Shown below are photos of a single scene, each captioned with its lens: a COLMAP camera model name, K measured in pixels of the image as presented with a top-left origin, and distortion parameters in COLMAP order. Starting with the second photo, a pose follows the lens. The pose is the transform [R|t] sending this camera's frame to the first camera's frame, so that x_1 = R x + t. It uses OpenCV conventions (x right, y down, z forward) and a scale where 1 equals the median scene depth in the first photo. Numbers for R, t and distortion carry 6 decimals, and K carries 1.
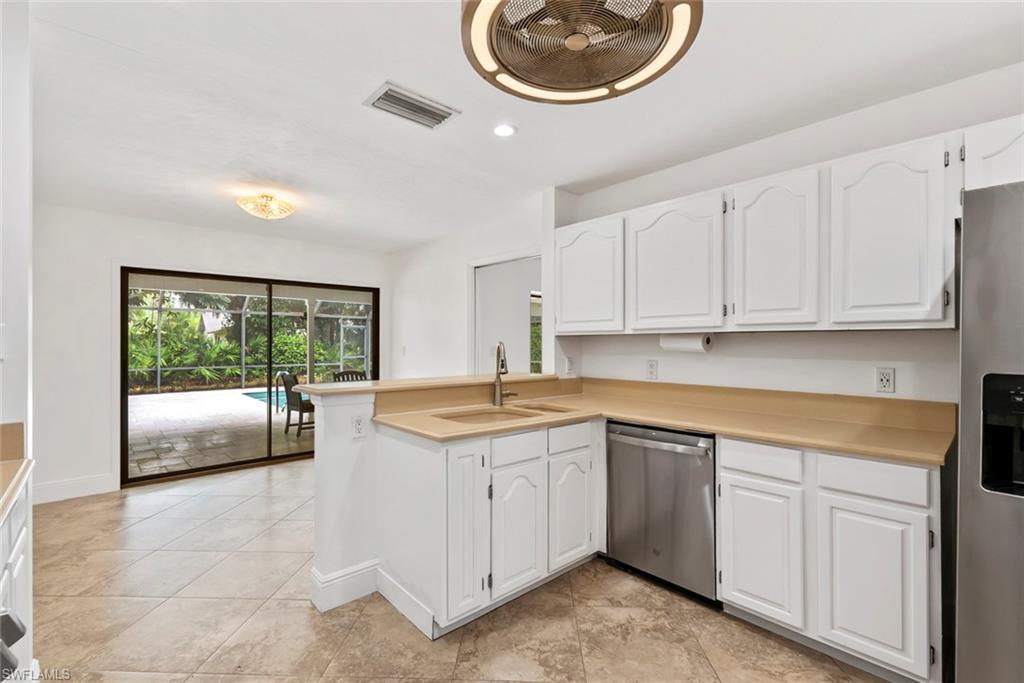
lens RADIAL K [[456.7, 0, 513.4], [0, 456.7, 343.8], [0, 0, 1]] dist [0.005839, -0.000281]
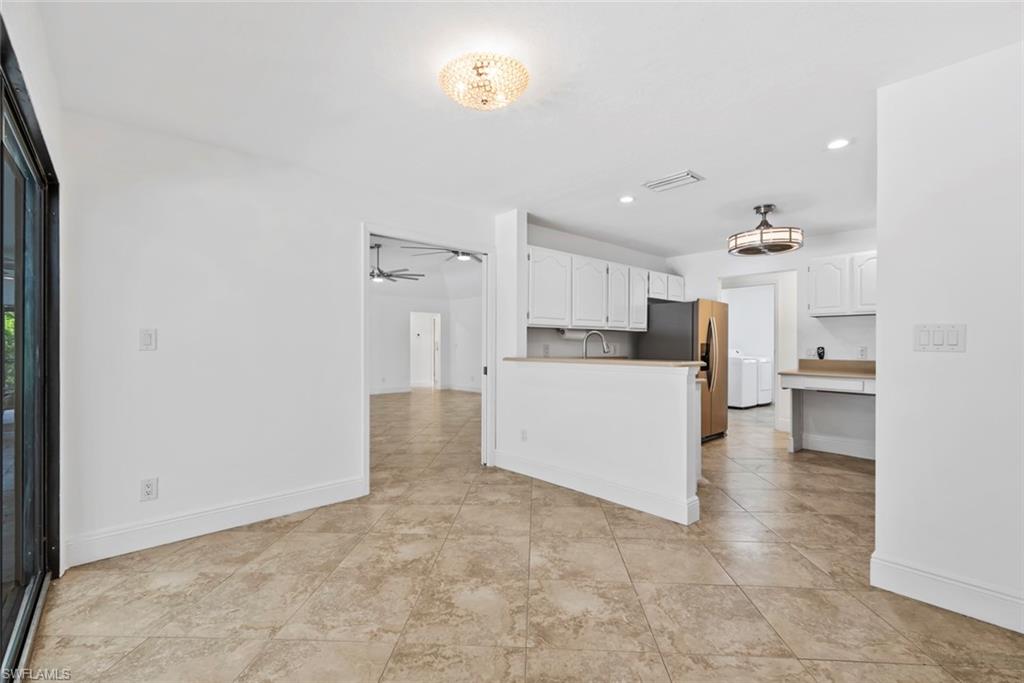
lens RADIAL K [[449.0, 0, 514.9], [0, 449.0, 344.9], [0, 0, 1]] dist [0.008625, -0.000033]
pose [[0.007491, 0.000528, 0.999972, -1.395154], [-0.003901, 0.999992, -0.000498, 0.041268], [-0.999964, -0.003897, 0.007493, 1.200934]]
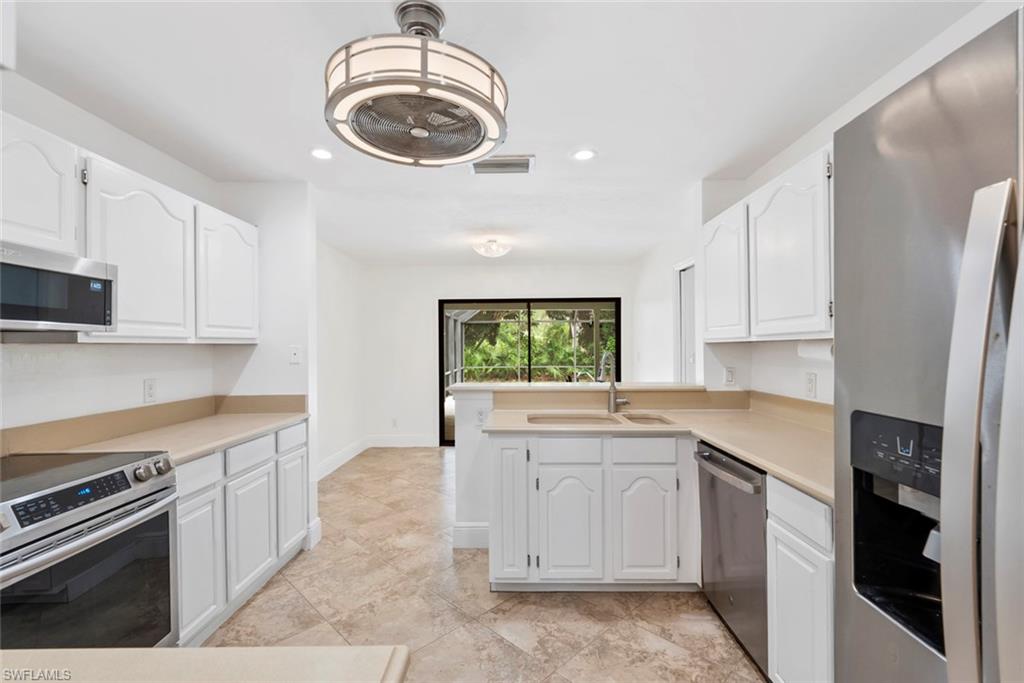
lens RADIAL K [[454.6, 0, 512.0], [0, 454.6, 345.3], [0, 0, 1]] dist [0.005205, 0.000069]
pose [[0.731122, -0.007845, -0.682201, 0.504162], [0.007233, 0.999967, -0.003747, -0.014172], [0.682208, -0.002195, 0.731155, 0.091081]]
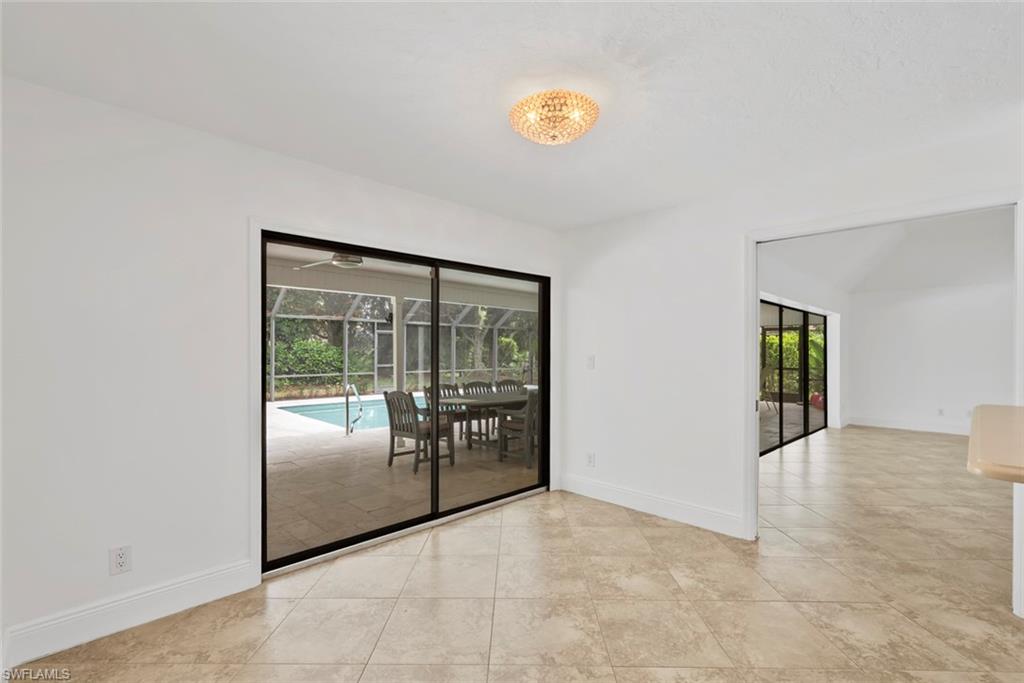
lens RADIAL K [[456.0, 0, 511.1], [0, 456.0, 353.8], [0, 0, 1]] dist [-0.000703, -0.000030]
pose [[0.999652, 0.002351, 0.026276, -0.763787], [-0.002505, 0.999980, 0.005841, -0.001984], [-0.026261, -0.005905, 0.999638, 0.526457]]
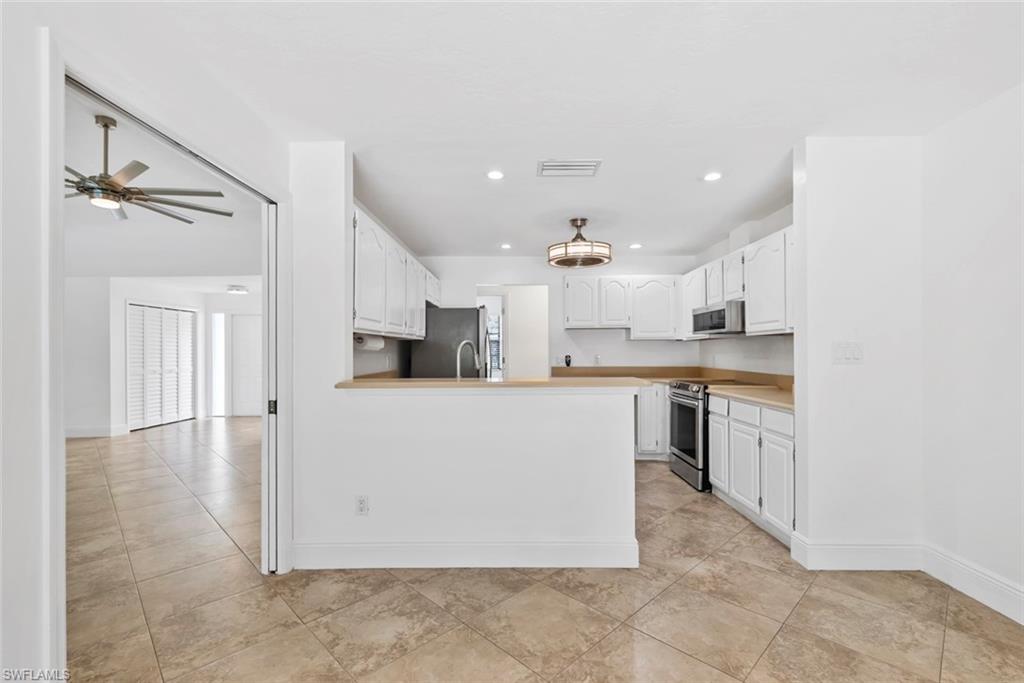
lens RADIAL K [[452.0, 0, 512.1], [0, 452.0, 346.5], [0, 0, 1]] dist [0.003725, 0.000229]
pose [[-0.728786, 0.008337, 0.684691, -0.796300], [0.003169, 0.999956, -0.008802, 0.020596], [-0.684734, -0.004245, -0.728780, 1.640784]]
